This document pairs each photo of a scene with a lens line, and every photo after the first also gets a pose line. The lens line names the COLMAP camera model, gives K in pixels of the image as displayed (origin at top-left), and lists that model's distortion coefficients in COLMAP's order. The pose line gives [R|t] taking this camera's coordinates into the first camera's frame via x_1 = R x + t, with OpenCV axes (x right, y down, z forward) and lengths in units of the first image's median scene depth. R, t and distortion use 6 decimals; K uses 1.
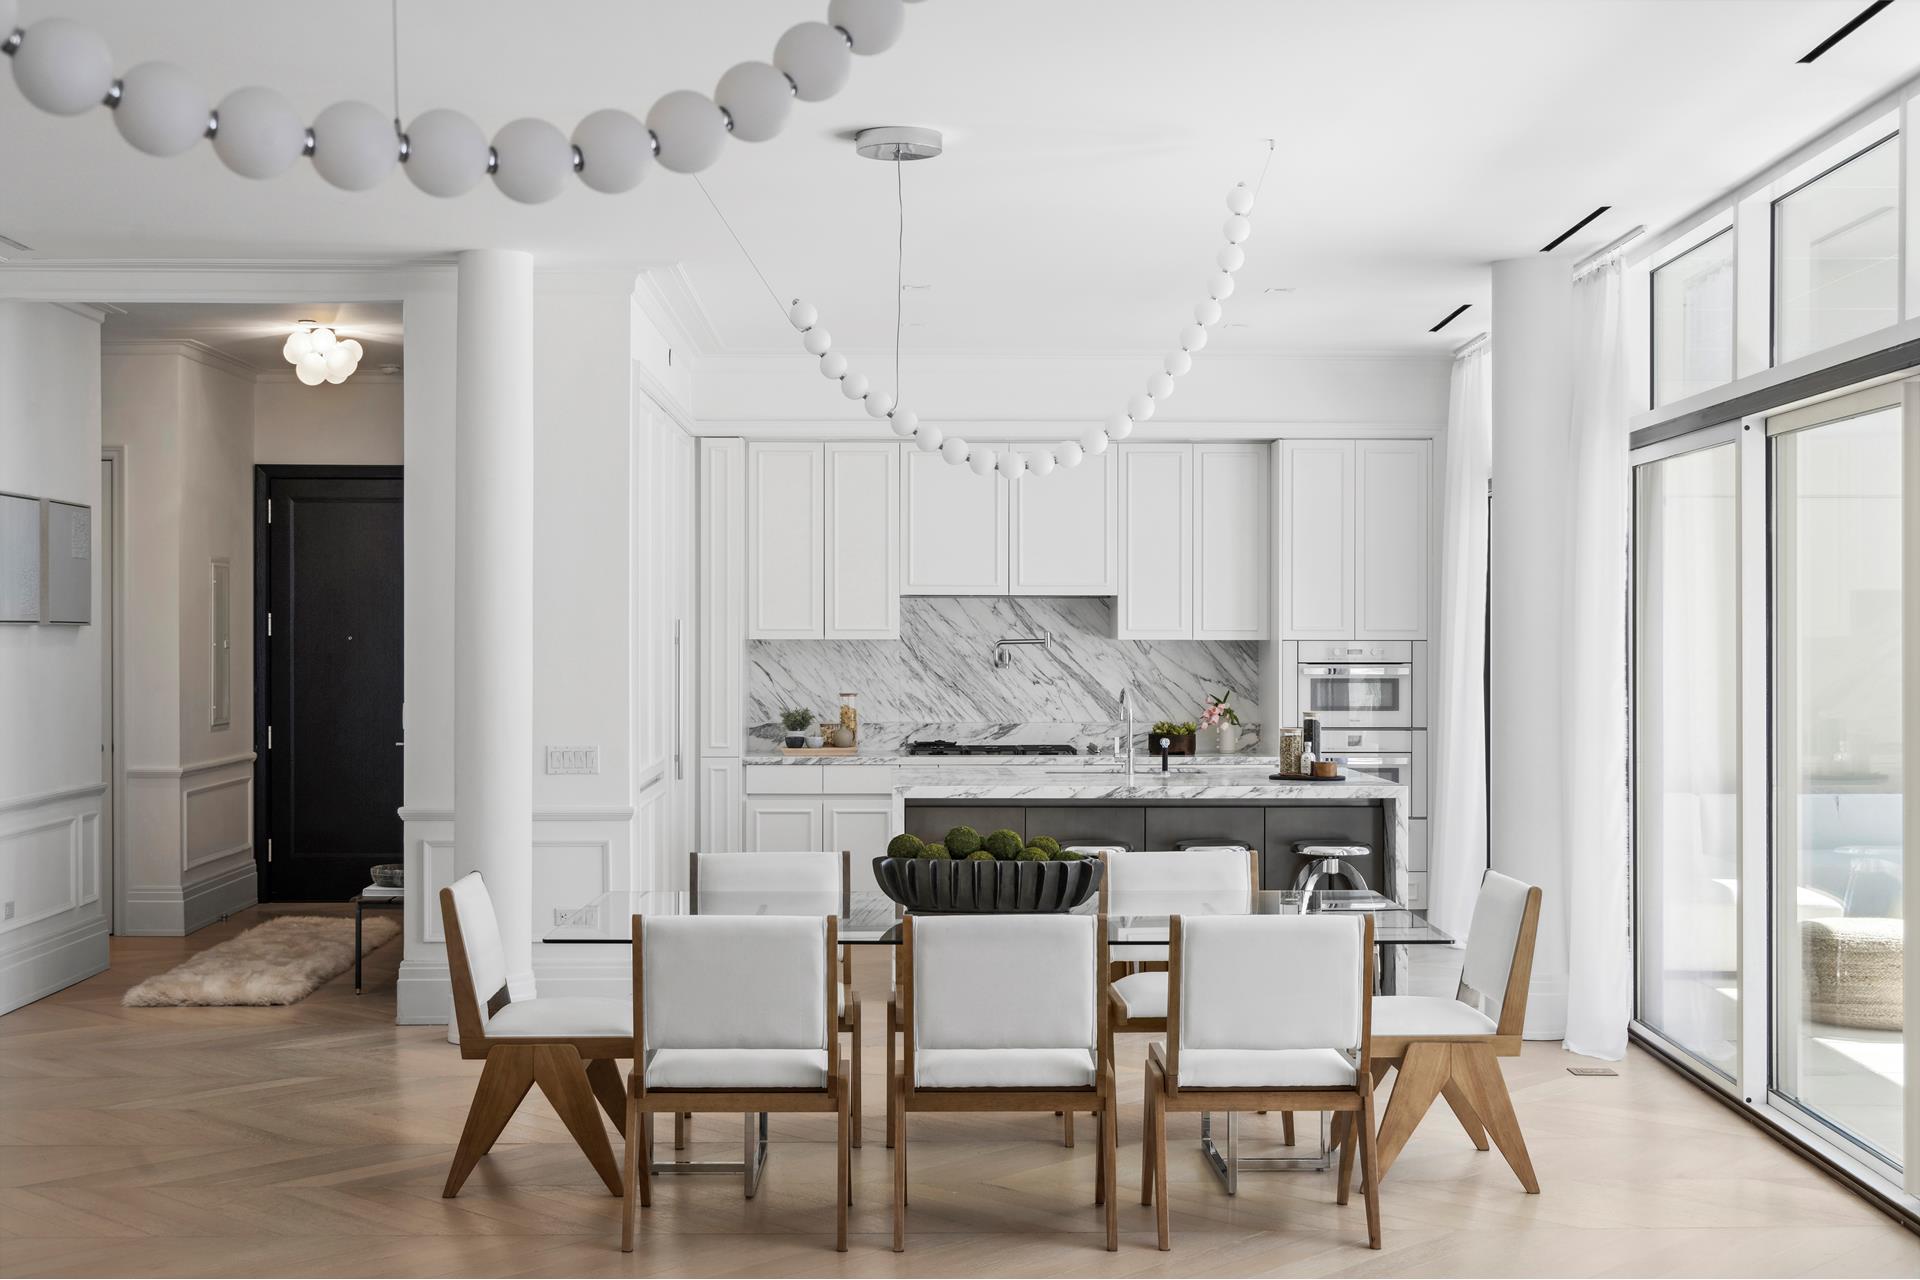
lens RADIAL K [[2411.6, 0, 946.1], [0, 2411.6, 638.2], [0, 0, 1]] dist [-0.003761, 0.000000]
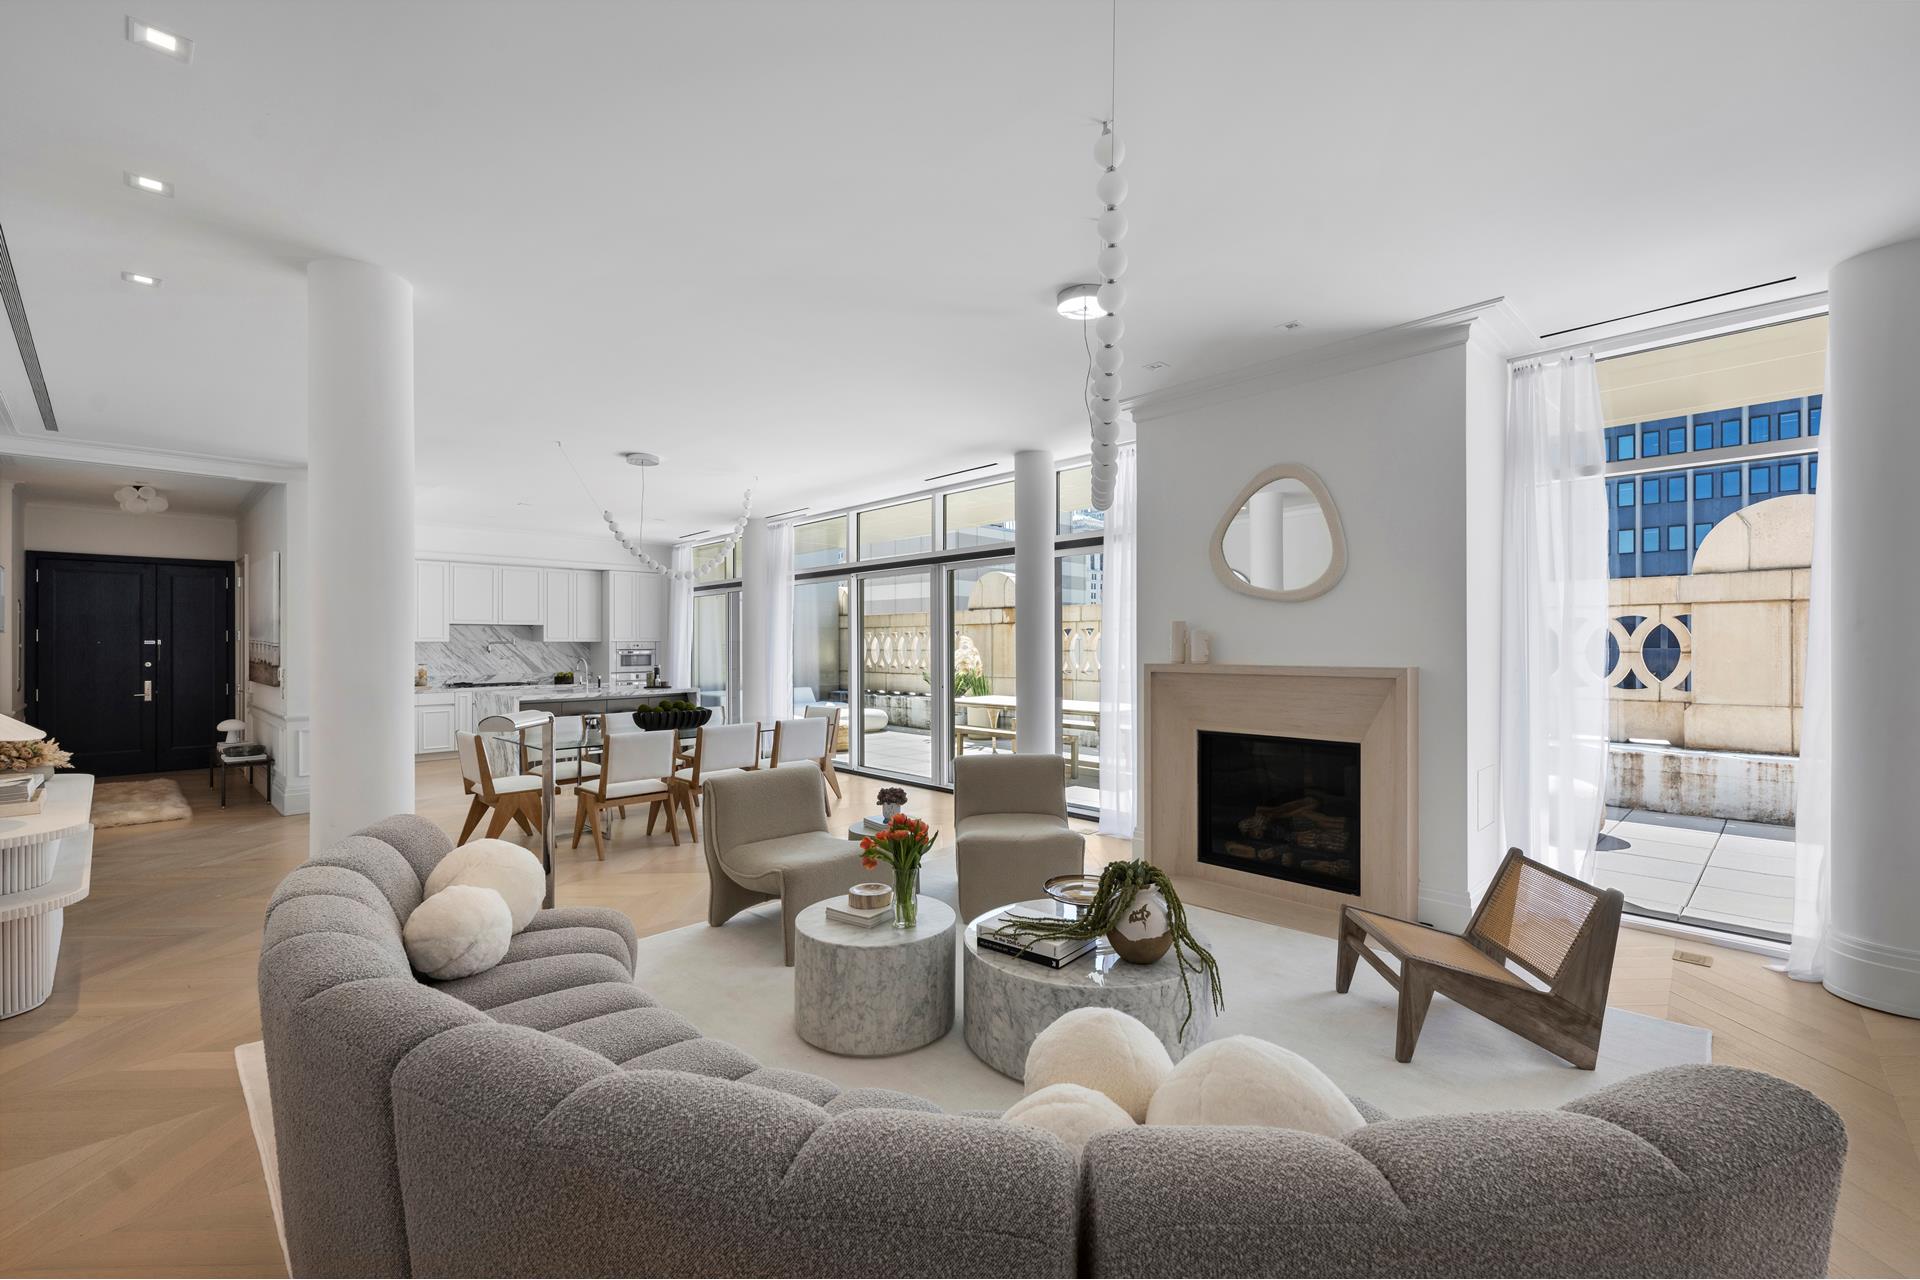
lens RADIAL K [[812.4, 0, 967.8], [0, 812.4, 643.8], [0, 0, 1]] dist [0.000393, -0.000366]
pose [[0.704558, -0.003106, 0.709640, -0.244101], [0.006937, 0.999973, -0.002510, 0.008935], [-0.709613, 0.006691, 0.704560, 0.034338]]
